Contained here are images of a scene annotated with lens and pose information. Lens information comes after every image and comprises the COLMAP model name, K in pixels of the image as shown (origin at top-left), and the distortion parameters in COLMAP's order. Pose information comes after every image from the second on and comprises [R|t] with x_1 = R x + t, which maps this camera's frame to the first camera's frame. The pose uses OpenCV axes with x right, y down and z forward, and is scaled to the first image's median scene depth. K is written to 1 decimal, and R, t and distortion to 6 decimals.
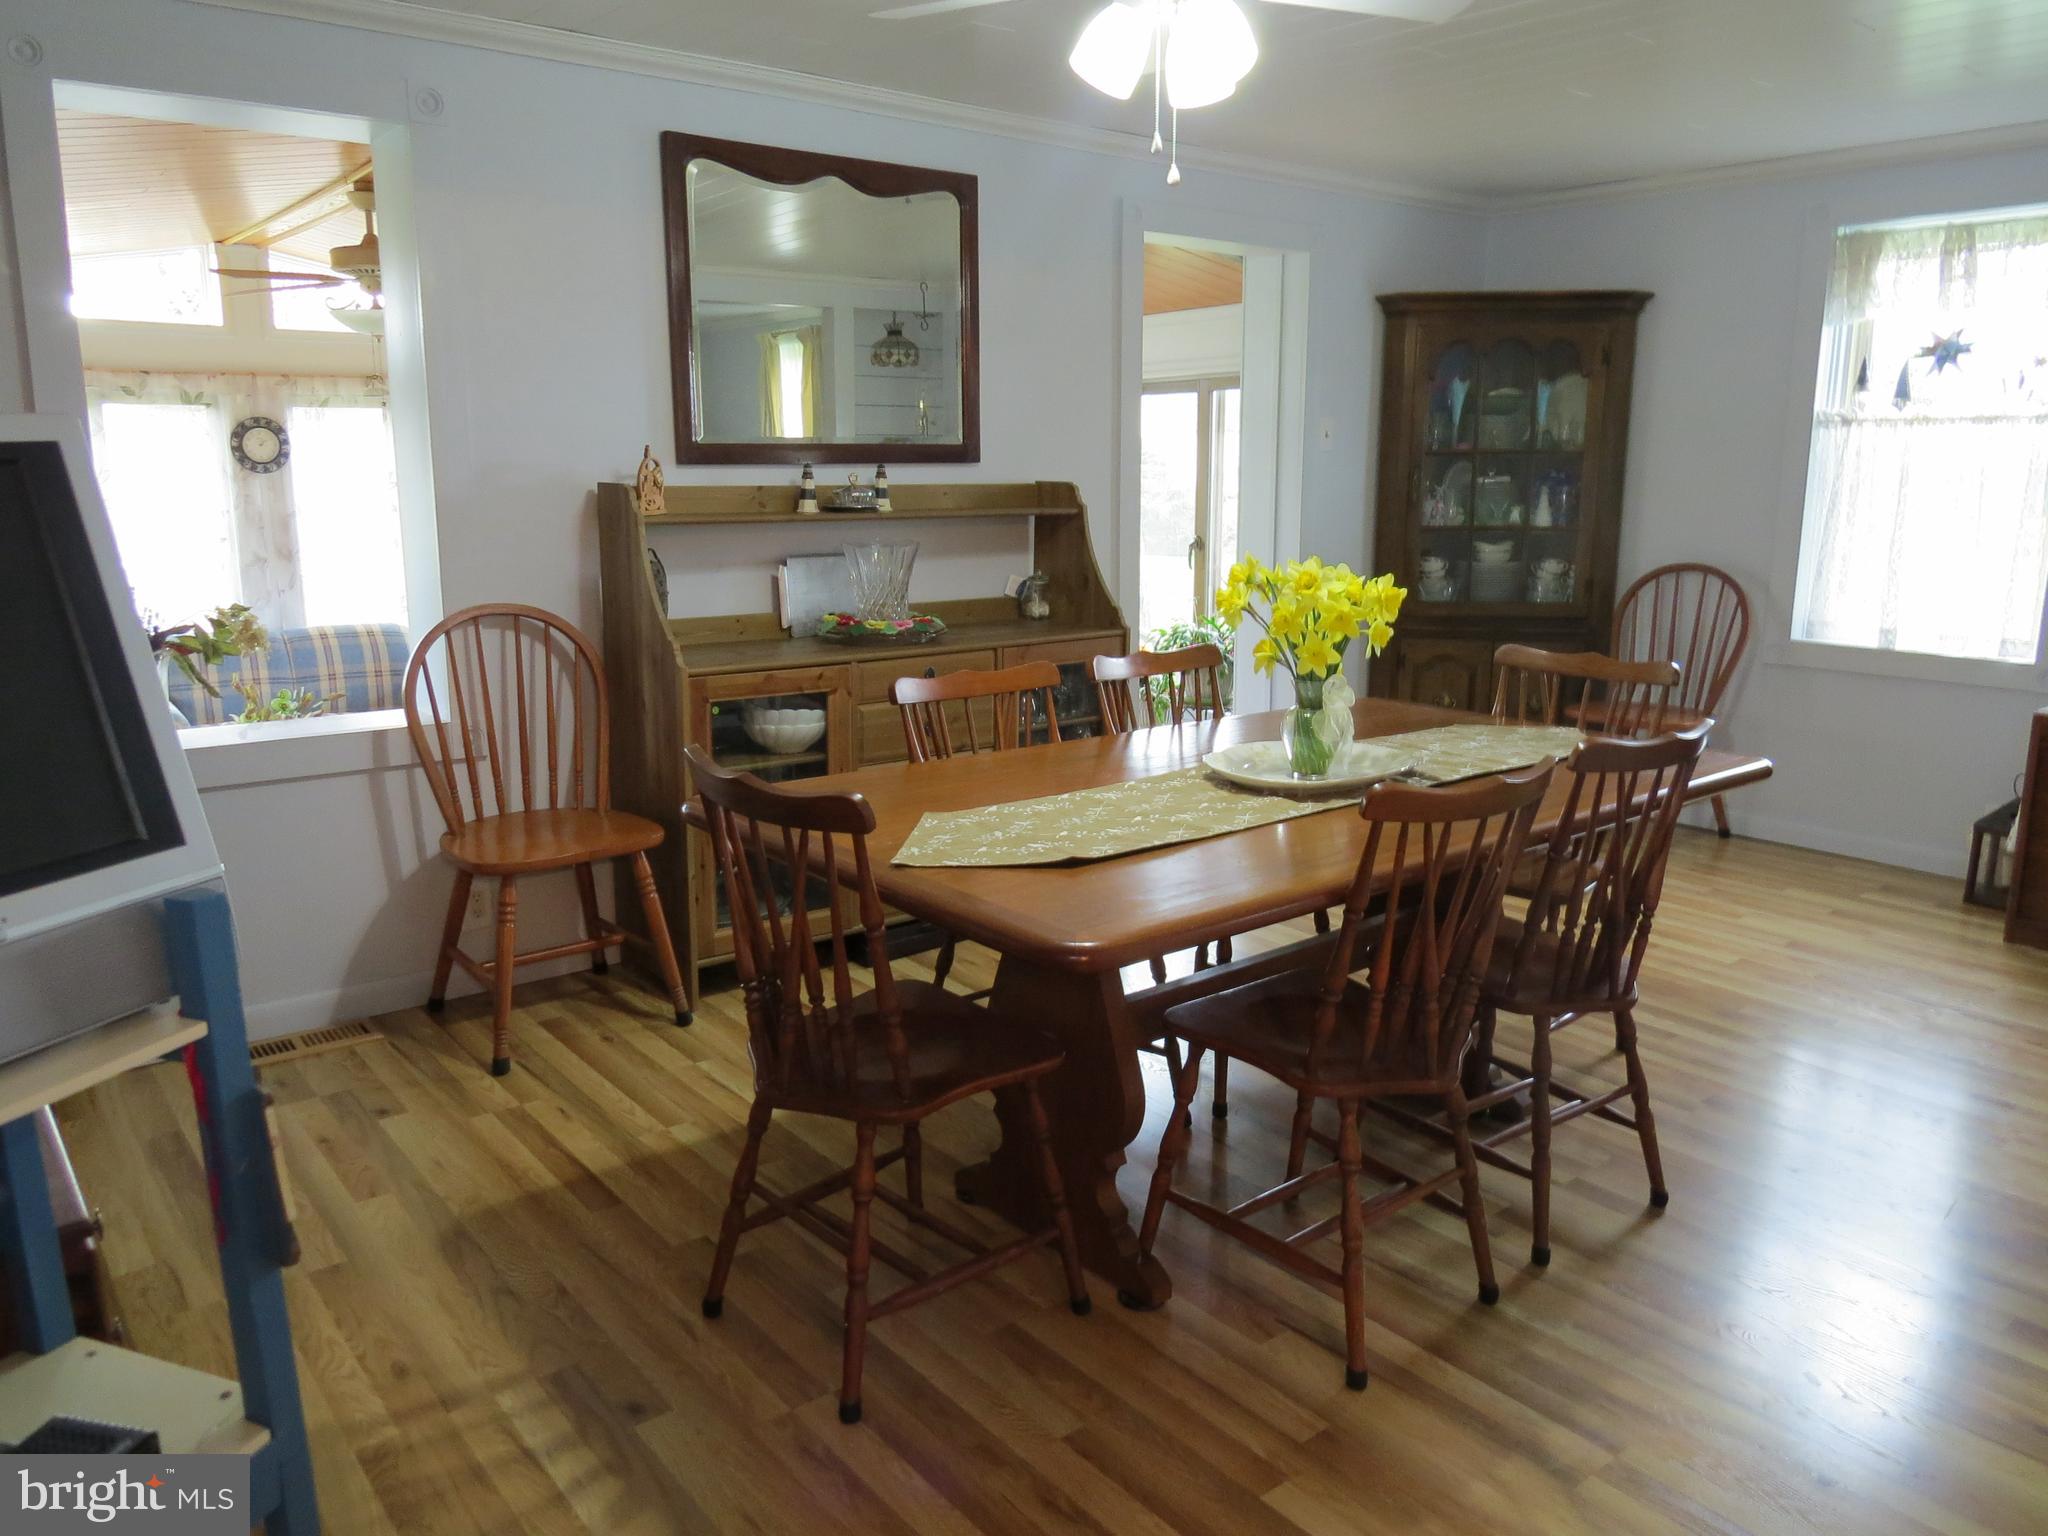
lens RADIAL K [[1460.2, 0, 1020.0], [0, 1460.2, 770.4], [0, 0, 1]] dist [-0.020394, -0.005579]
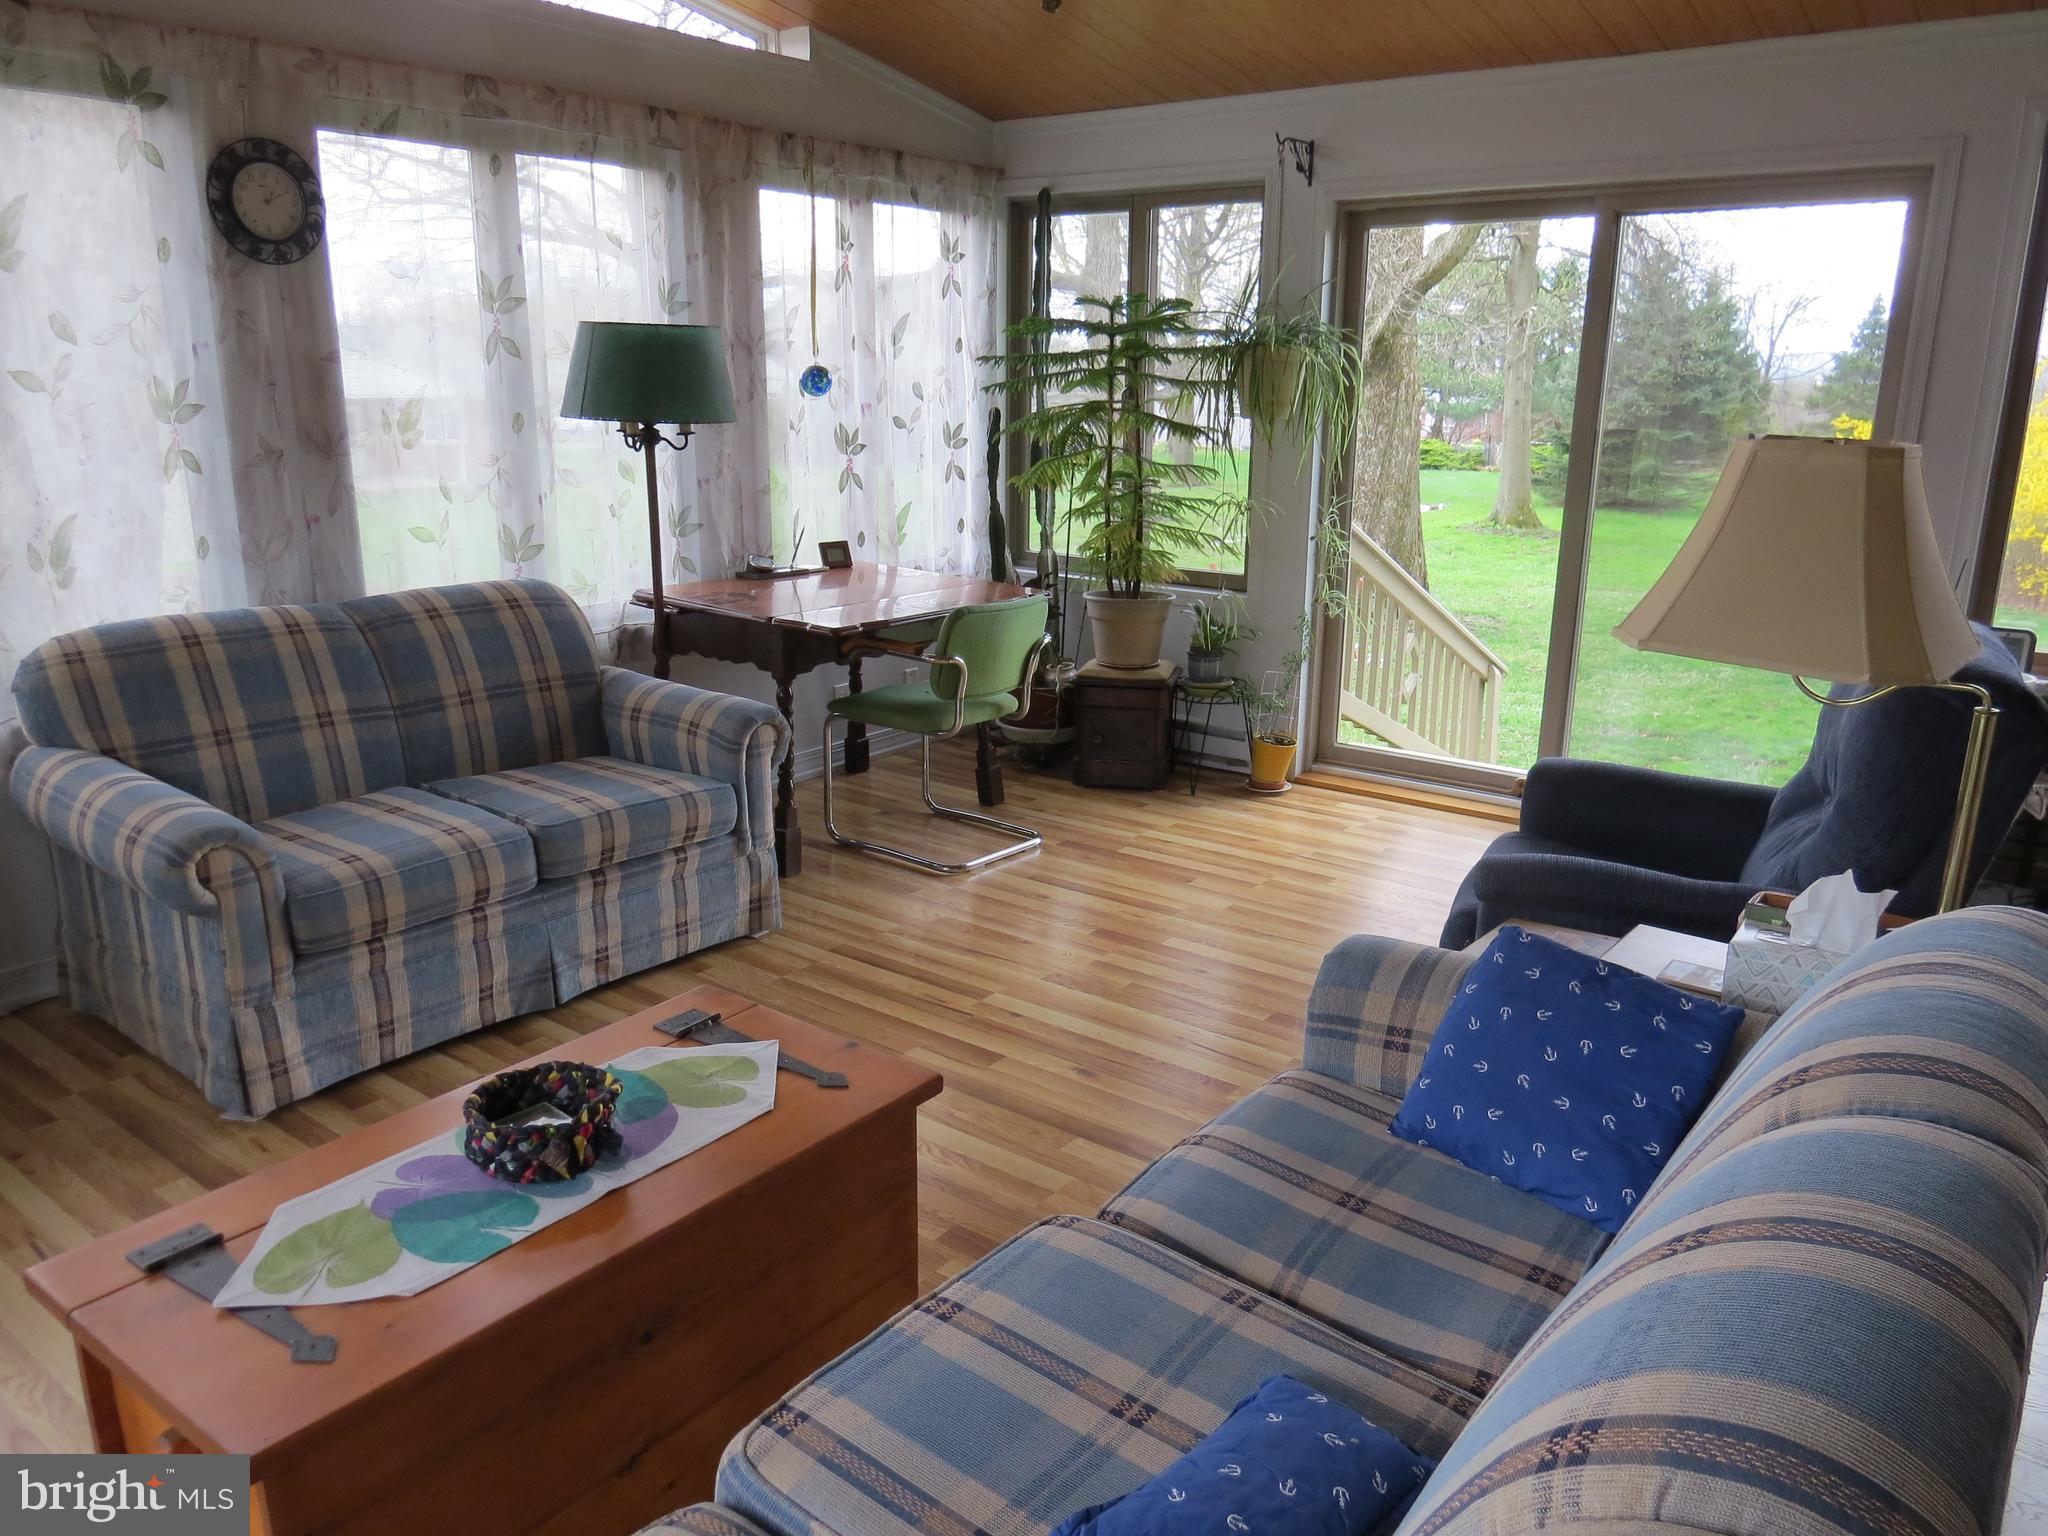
lens RADIAL K [[1460.2, 0, 1018.6], [0, 1460.2, 757.1], [0, 0, 1]] dist [-0.020394, -0.005579]
pose [[0.968892, -0.055459, 0.241192, -0.413496], [0.043238, 0.997512, 0.055675, -0.063786], [-0.243680, -0.043515, 0.968879, 0.489757]]
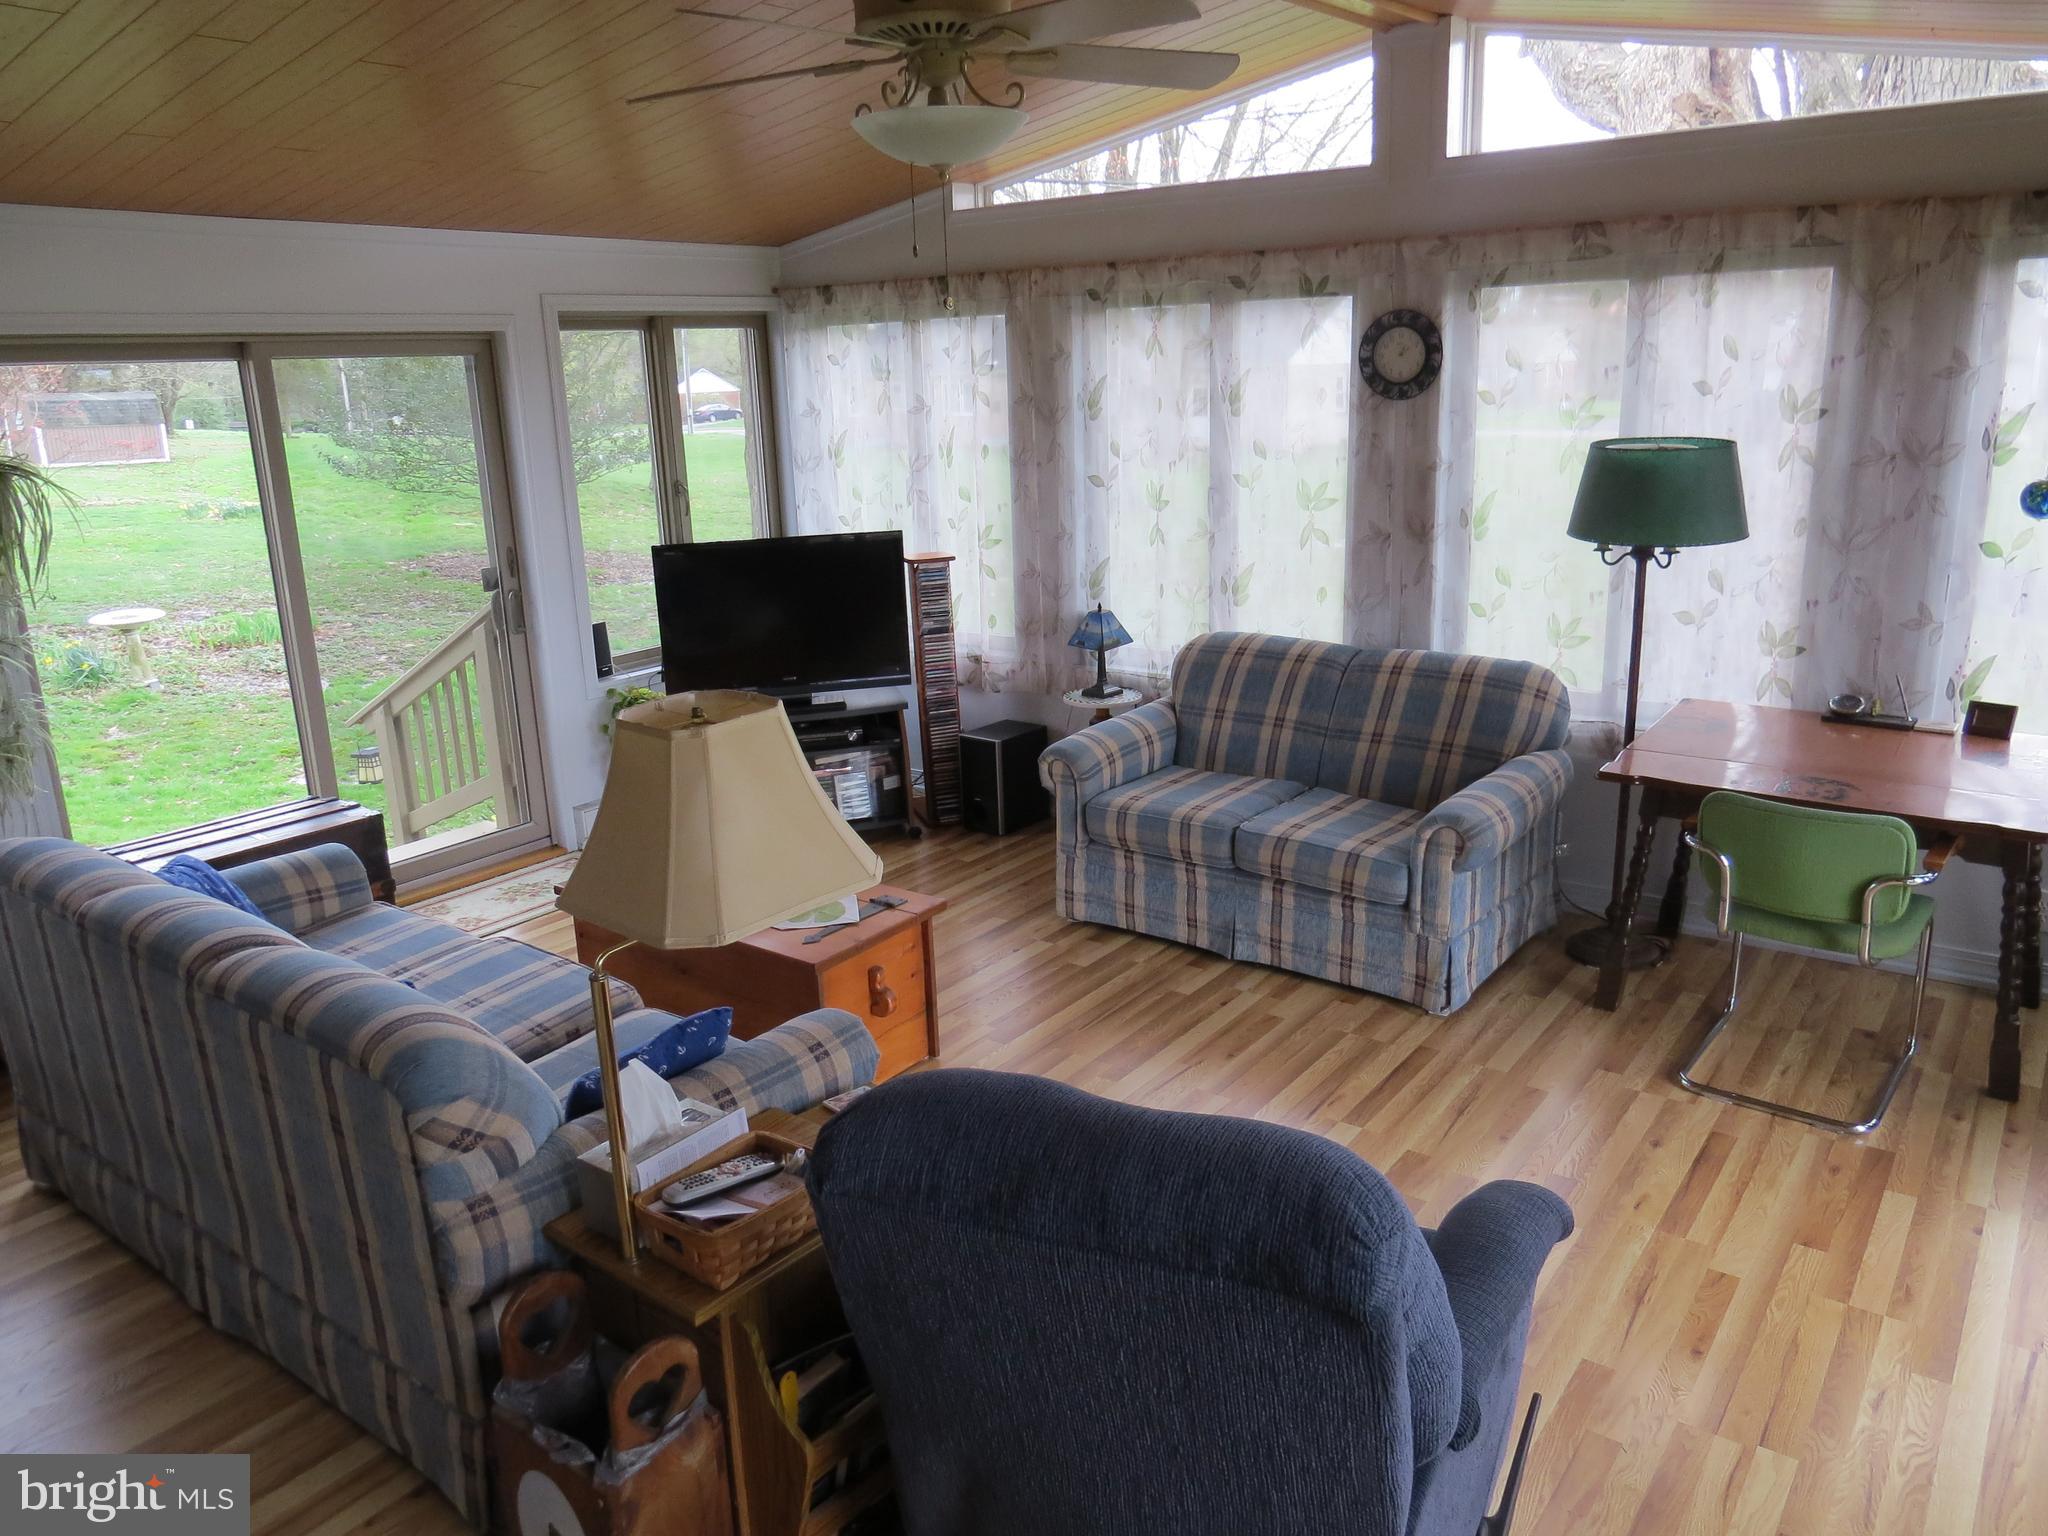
lens RADIAL K [[1460.2, 0, 1016.7], [0, 1460.2, 765.2], [0, 0, 1]] dist [-0.020394, -0.005579]
pose [[0.247005, 0.245439, -0.937416, 0.070648], [-0.163897, 0.964035, 0.209222, -0.157542], [0.955053, 0.101961, 0.278348, 0.683487]]
